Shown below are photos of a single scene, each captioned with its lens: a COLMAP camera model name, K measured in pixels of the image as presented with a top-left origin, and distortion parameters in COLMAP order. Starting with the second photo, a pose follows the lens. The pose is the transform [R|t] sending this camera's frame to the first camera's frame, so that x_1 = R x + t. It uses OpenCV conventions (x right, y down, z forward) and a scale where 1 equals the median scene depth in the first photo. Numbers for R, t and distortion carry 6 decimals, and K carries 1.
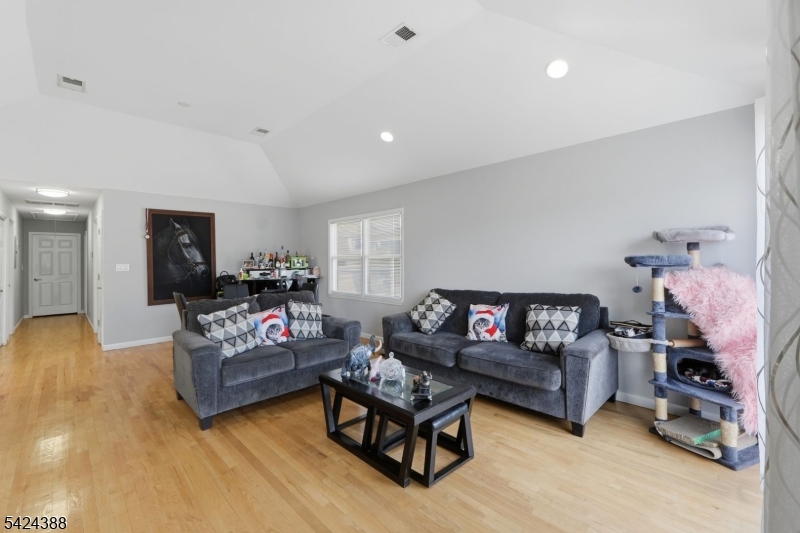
lens RADIAL K [[339.7, 0, 398.4], [0, 339.7, 254.3], [0, 0, 1]] dist [0.000508, 0.000166]
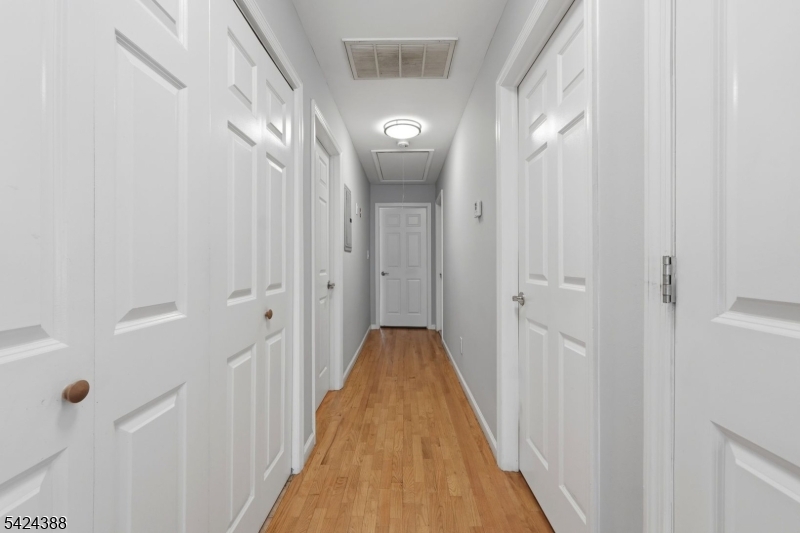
lens RADIAL K [[344.9, 0, 396.8], [0, 344.9, 257.3], [0, 0, 1]] dist [-0.000475, -0.000420]
pose [[0.695836, 0.004598, -0.718186, -0.742152], [0.002622, 0.999957, 0.008942, 0.048609], [0.718196, -0.008105, 0.695794, 0.727795]]
